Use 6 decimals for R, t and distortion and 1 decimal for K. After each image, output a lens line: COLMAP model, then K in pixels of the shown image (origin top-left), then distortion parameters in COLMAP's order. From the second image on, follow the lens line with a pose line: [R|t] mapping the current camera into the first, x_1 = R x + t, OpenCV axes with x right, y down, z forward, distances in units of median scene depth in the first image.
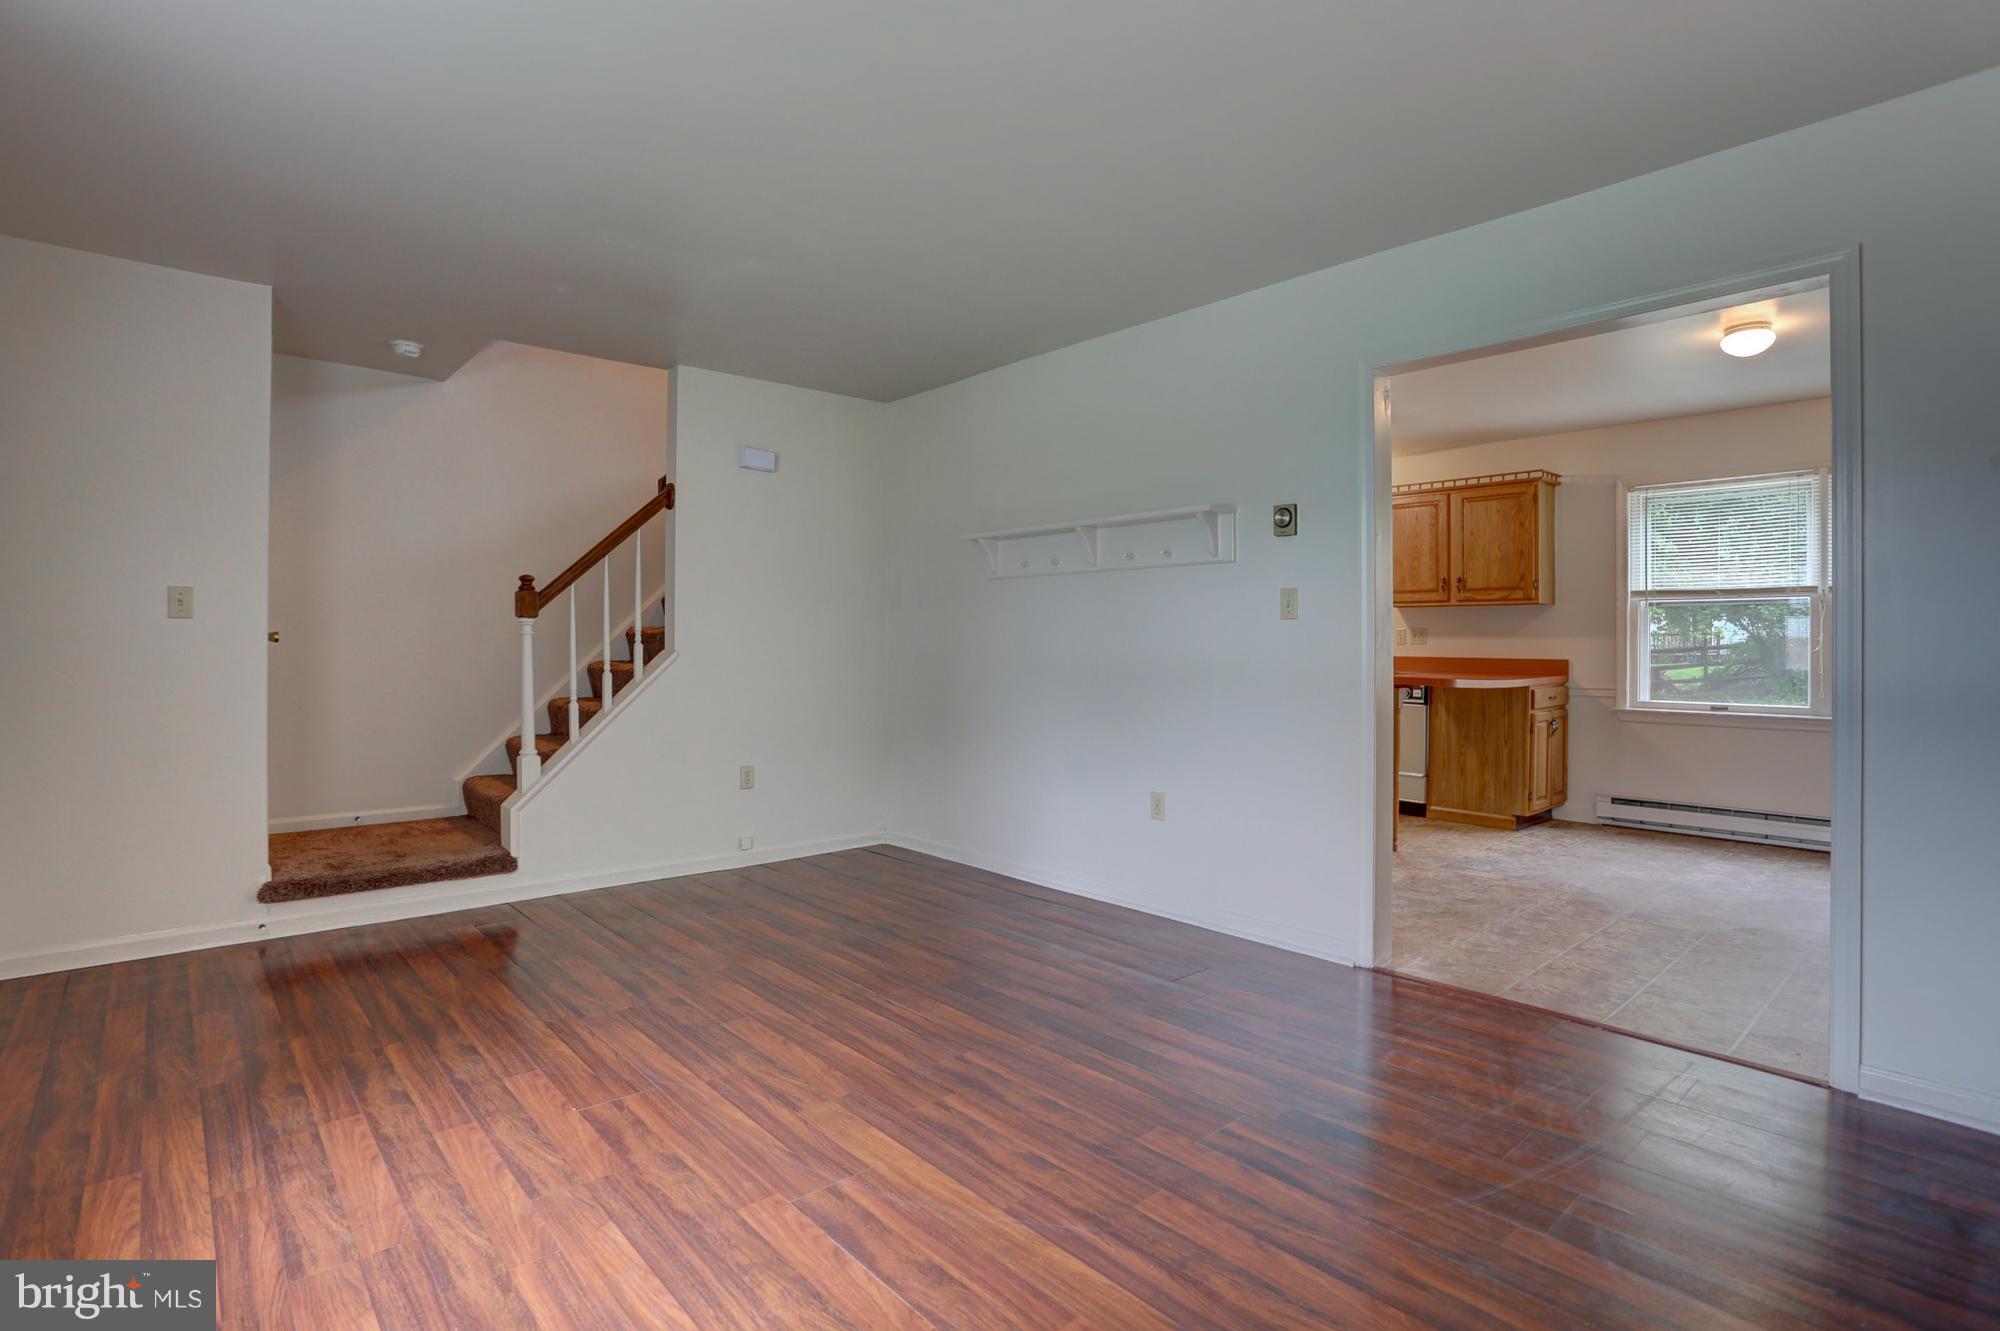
lens RADIAL K [[990.8, 0, 978.8], [0, 990.8, 645.7], [0, 0, 1]] dist [-0.060548, 0.024243]
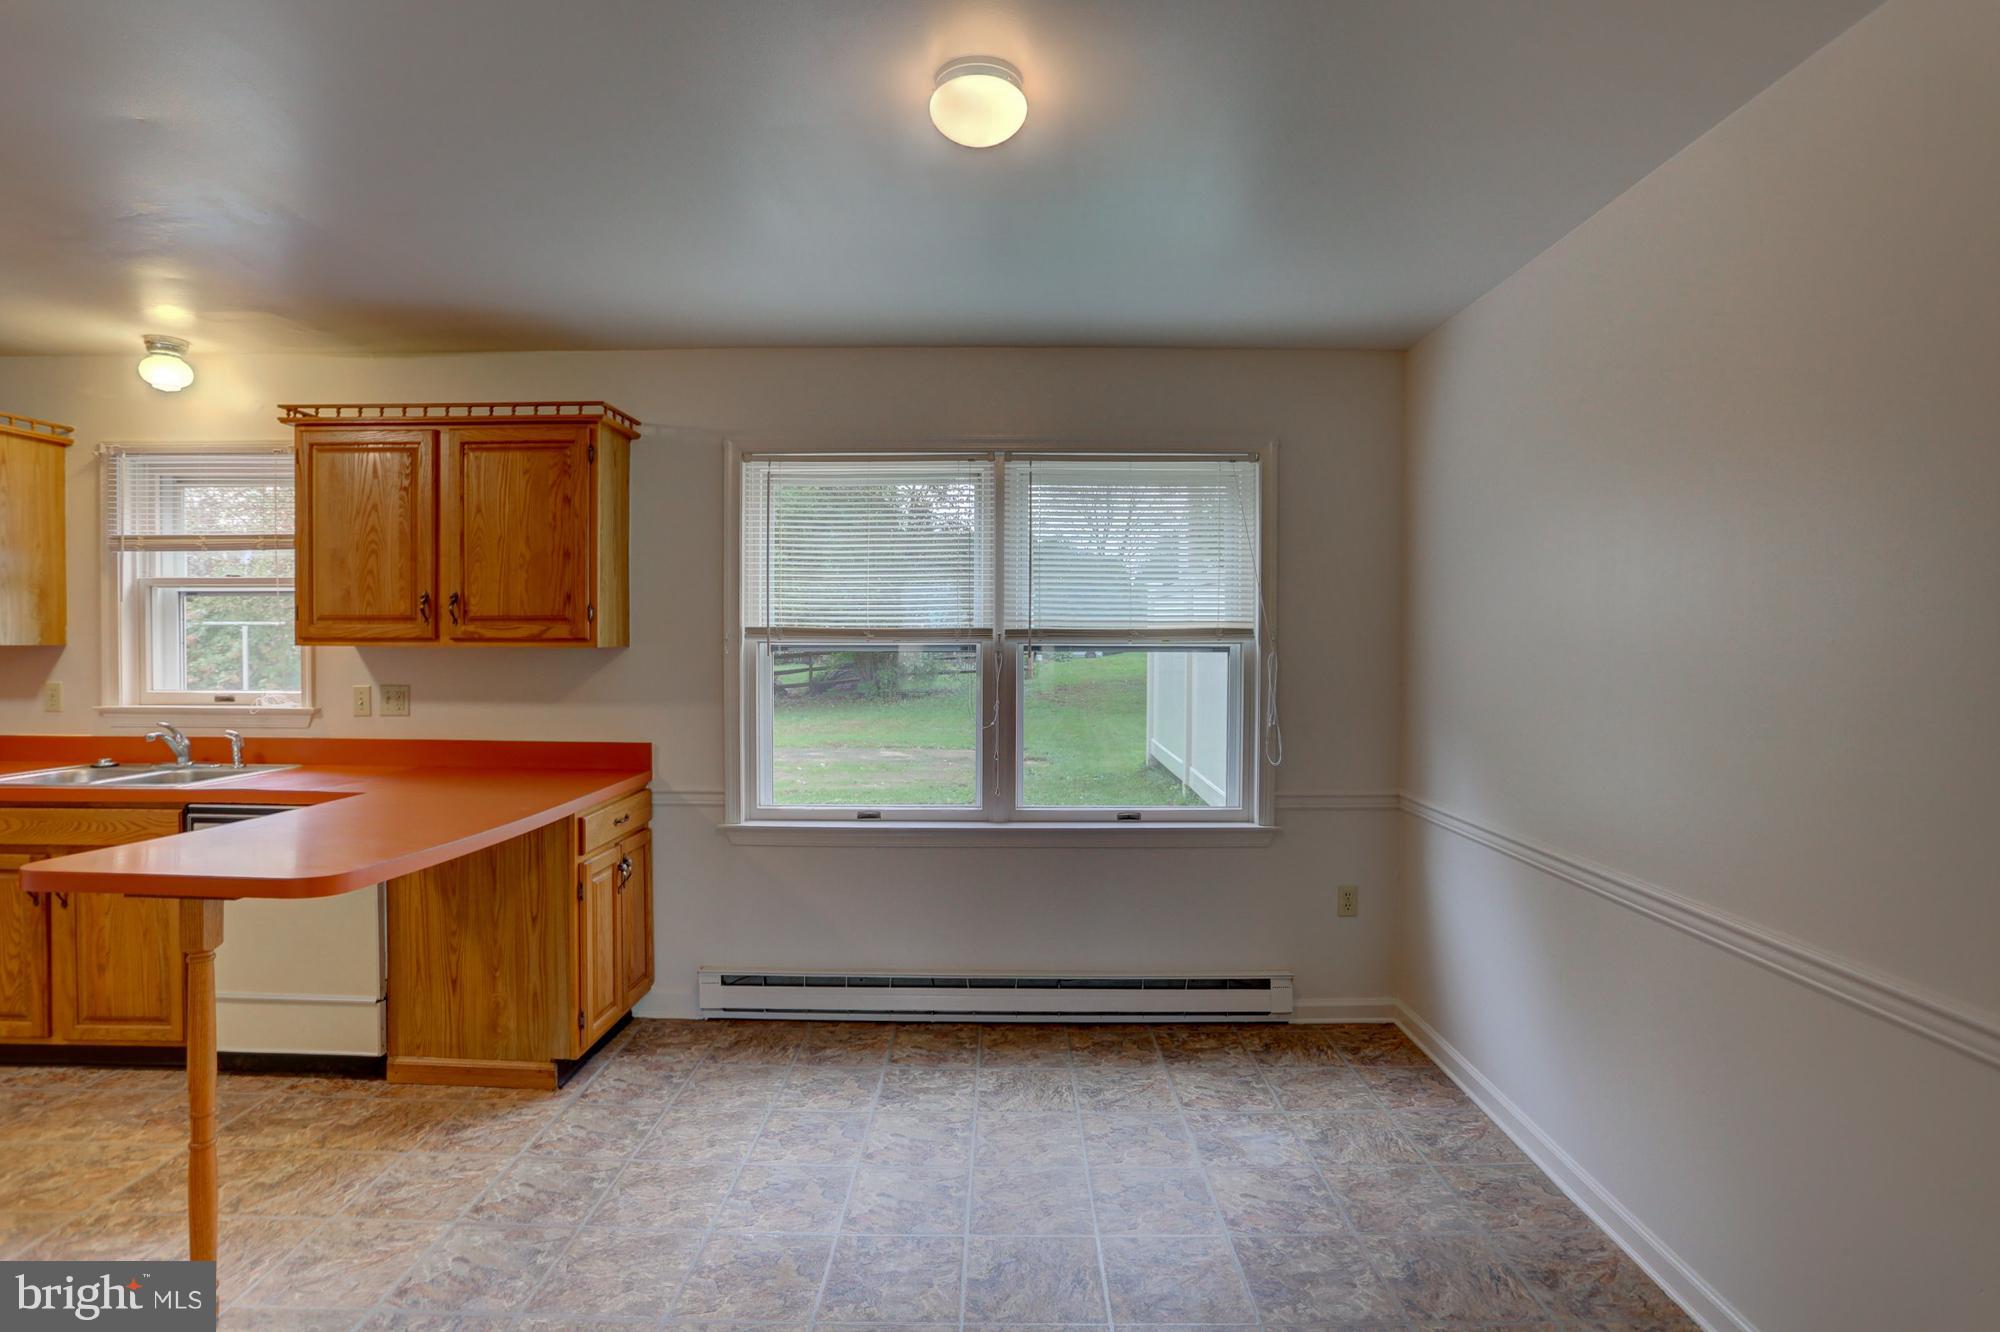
lens RADIAL K [[990.8, 0, 1000.9], [0, 990.8, 651.0], [0, 0, 1]] dist [-0.060548, 0.024243]
pose [[0.664921, -0.010153, 0.746845, 0.310488], [0.002650, 0.999933, 0.011234, -0.046679], [-0.746909, -0.005491, 0.664903, 0.459108]]
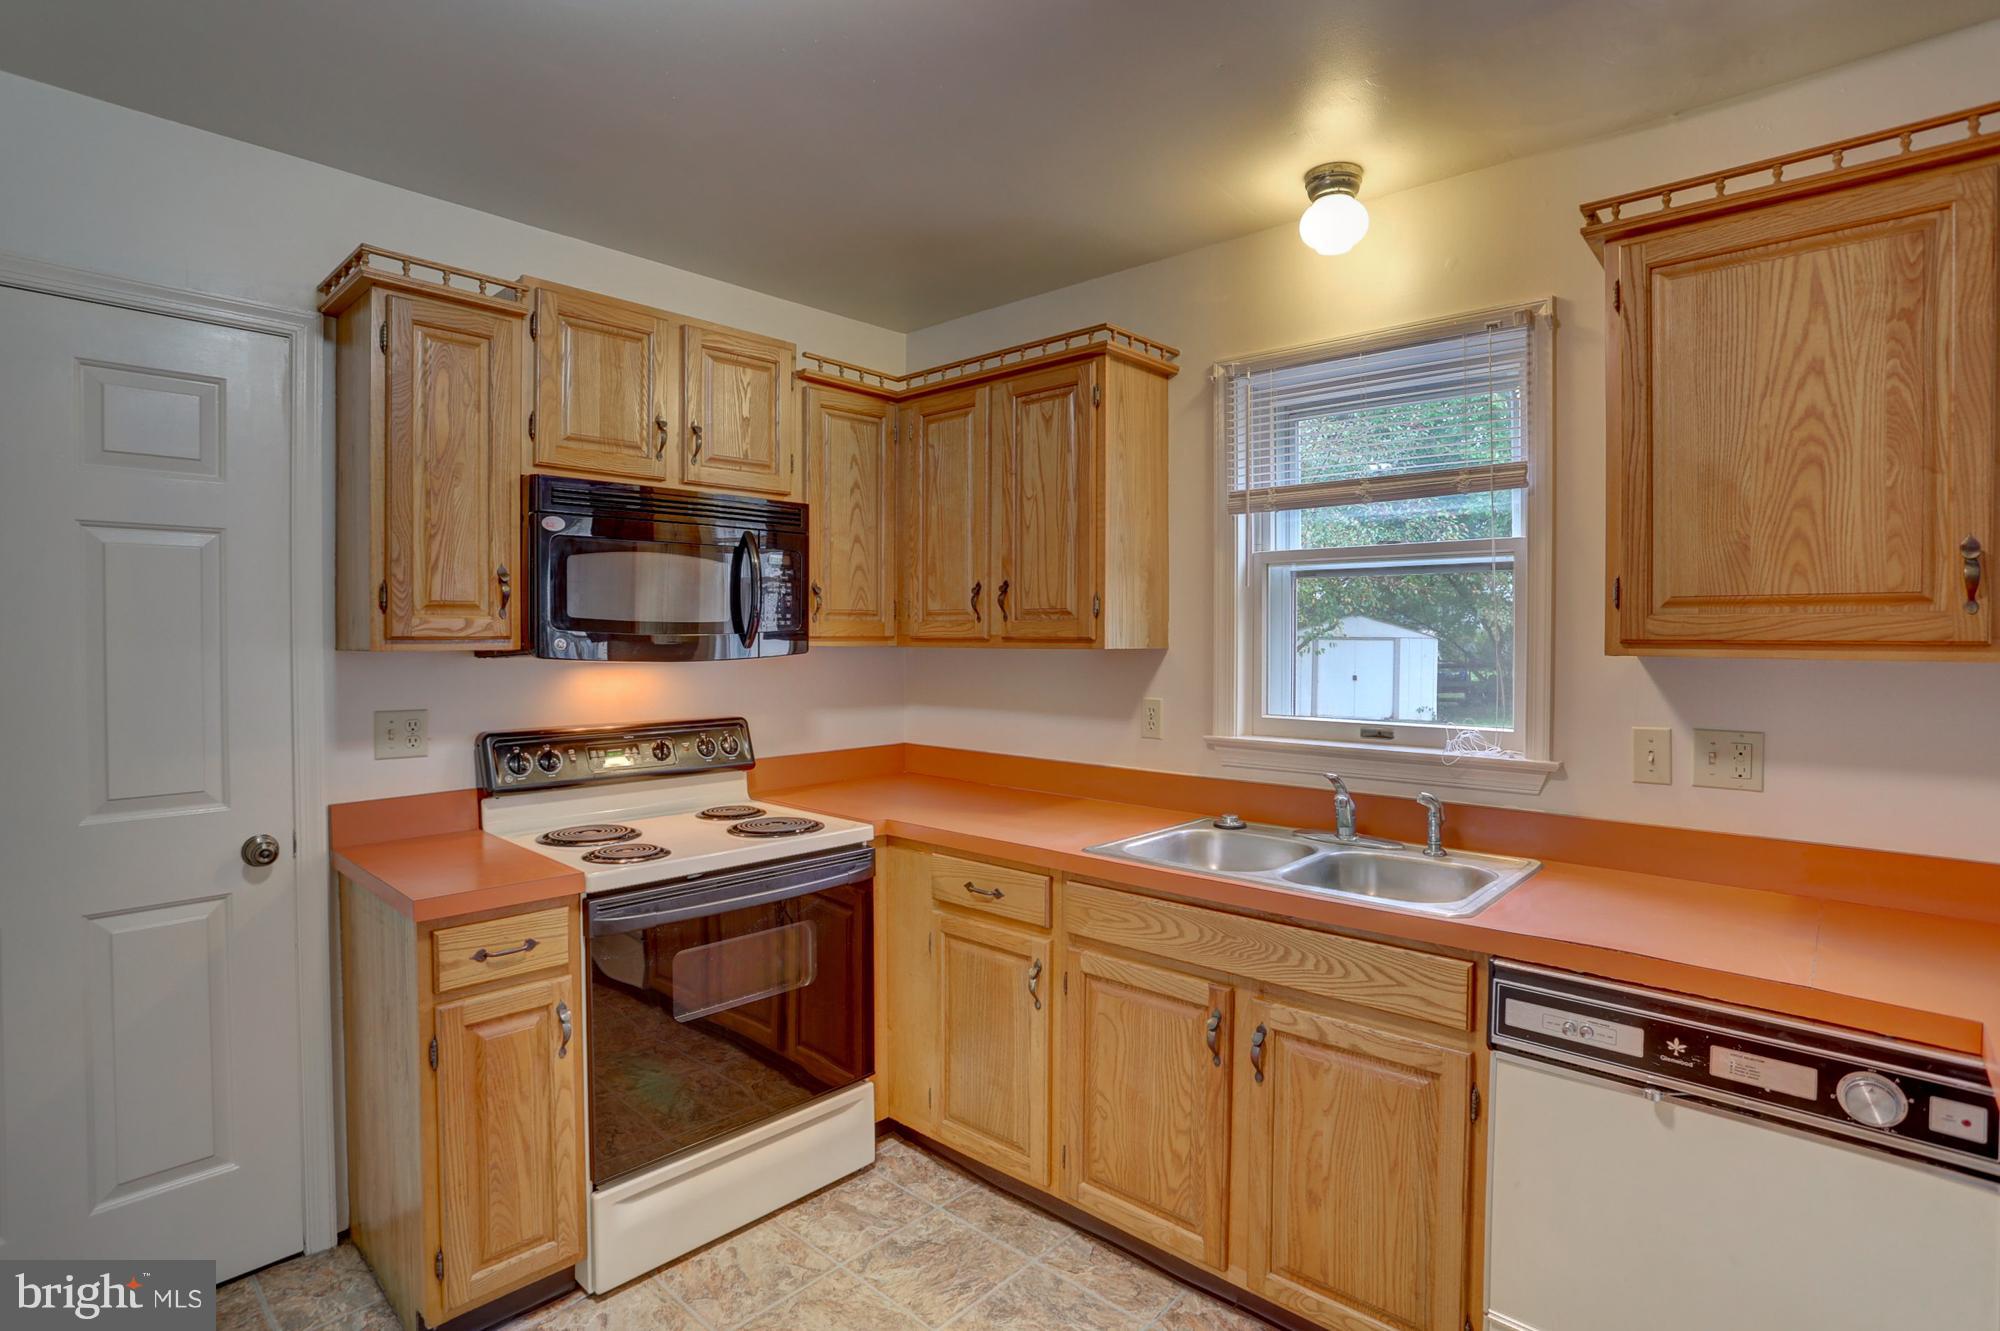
lens RADIAL K [[990.8, 0, 999.4], [0, 990.8, 649.3], [0, 0, 1]] dist [-0.060548, 0.024243]
pose [[0.992739, -0.001608, 0.120274, 0.237914], [0.000431, 0.999952, 0.009813, -0.049446], [-0.120283, -0.009689, 0.992692, 0.851587]]
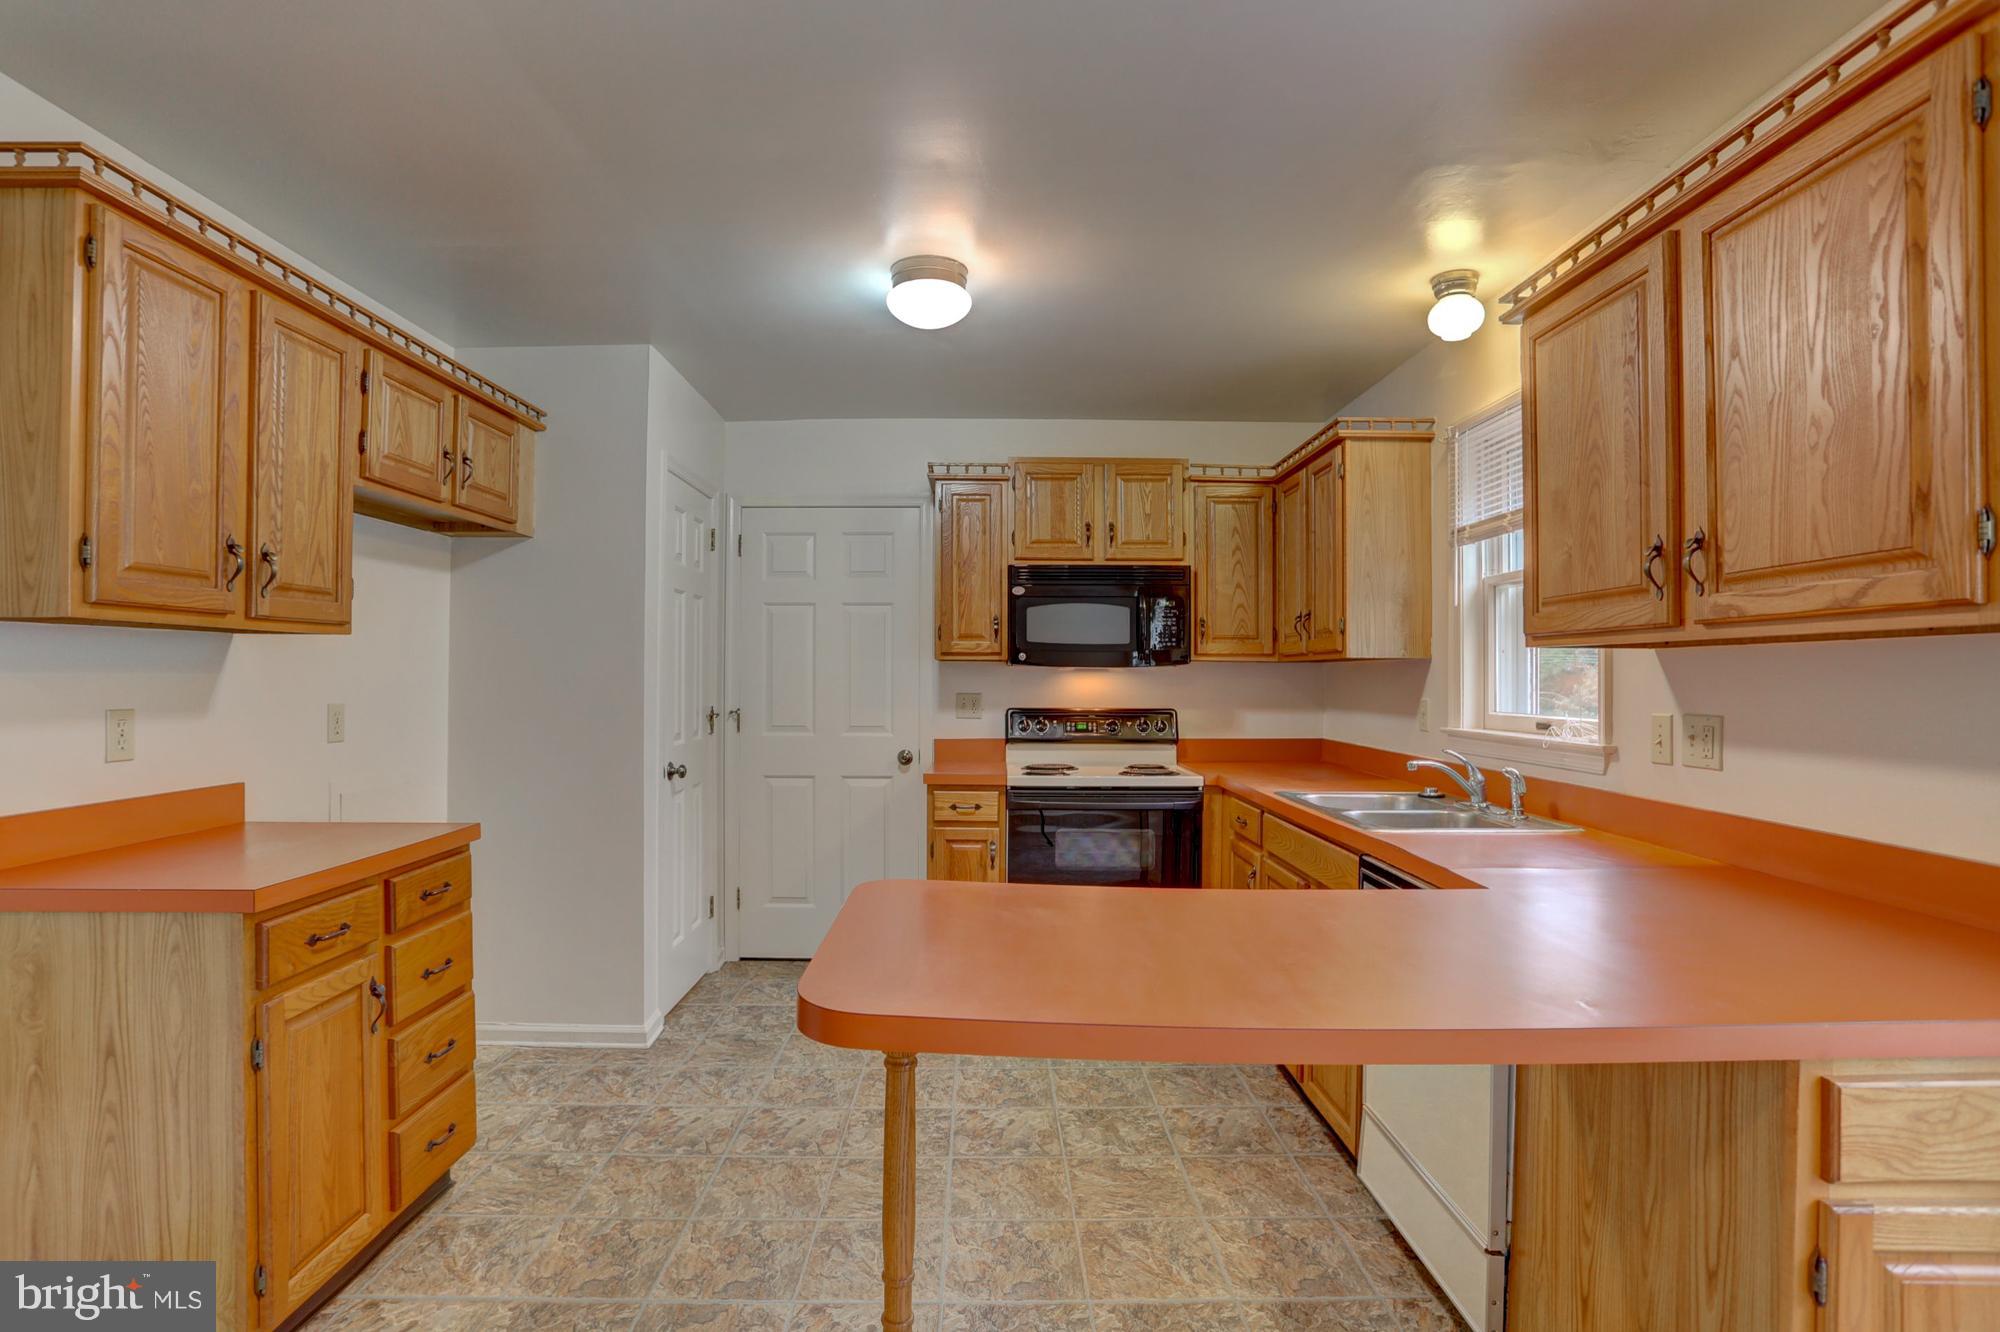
lens RADIAL K [[990.8, 0, 990.2], [0, 990.8, 675.9], [0, 0, 1]] dist [-0.060548, 0.024243]
pose [[0.760188, 0.000805, -0.649702, 0.536961], [-0.006575, 0.999958, -0.006454, -0.030250], [0.649670, 0.009178, 0.760161, 0.709229]]
